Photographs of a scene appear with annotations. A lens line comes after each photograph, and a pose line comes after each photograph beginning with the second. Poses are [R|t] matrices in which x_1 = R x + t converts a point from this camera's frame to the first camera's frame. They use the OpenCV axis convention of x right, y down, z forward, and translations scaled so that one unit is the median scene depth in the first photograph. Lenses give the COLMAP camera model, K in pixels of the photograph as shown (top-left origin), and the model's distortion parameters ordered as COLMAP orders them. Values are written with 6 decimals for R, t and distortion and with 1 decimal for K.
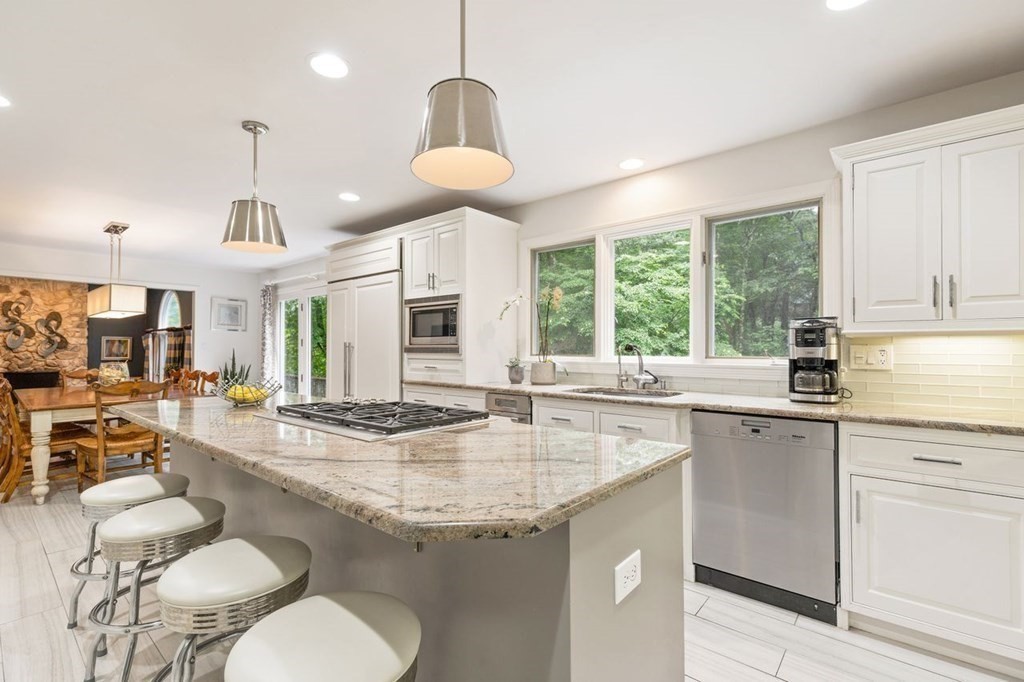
lens RADIAL K [[464.5, 0, 510.0], [0, 464.5, 342.5], [0, 0, 1]] dist [0.010941, -0.000165]
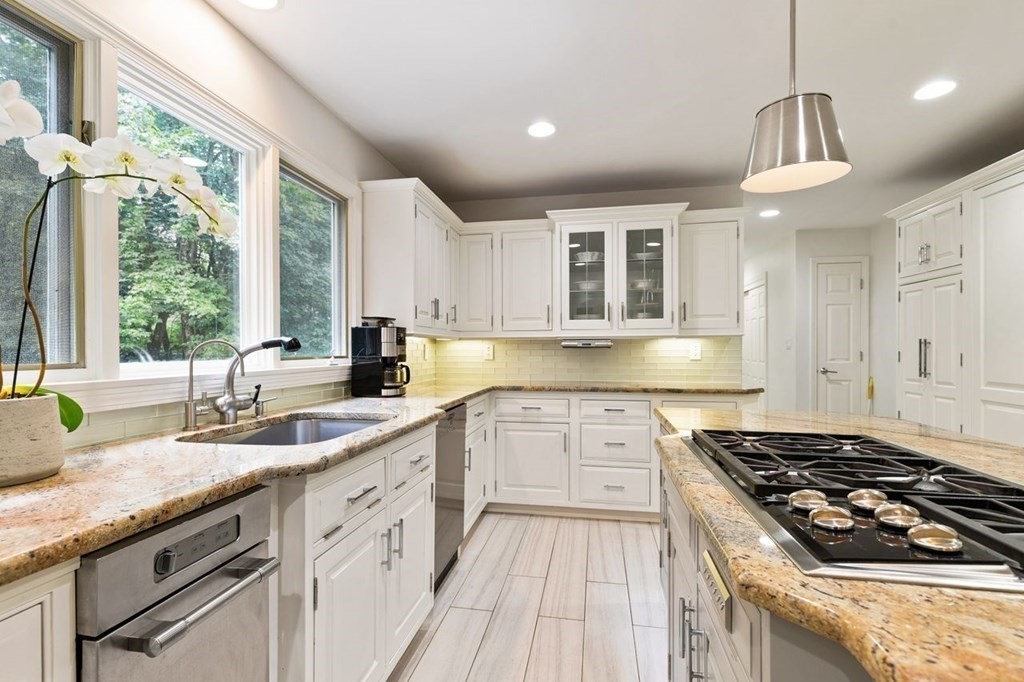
lens RADIAL K [[473.0, 0, 507.3], [0, 473.0, 349.6], [0, 0, 1]] dist [0.002003, -0.000191]
pose [[-0.504080, -0.003810, 0.863649, -0.295506], [-0.014096, 0.999893, -0.003816, 0.013196], [-0.863542, -0.014097, -0.504080, 0.841936]]
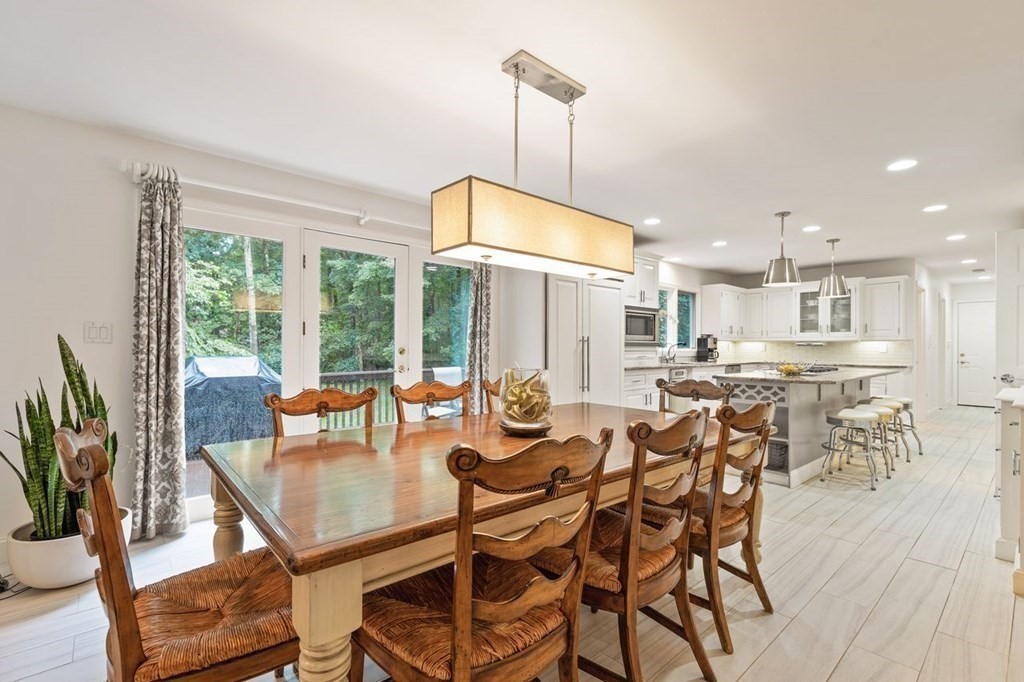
lens RADIAL K [[464.5, 0, 510.0], [0, 464.5, 342.5], [0, 0, 1]] dist [0.010941, -0.000165]
pose [[0.134986, 0.003980, 0.990840, -1.639580], [-0.021844, 0.999761, -0.001040, 0.019997], [-0.990607, -0.021504, 0.135040, 1.207993]]
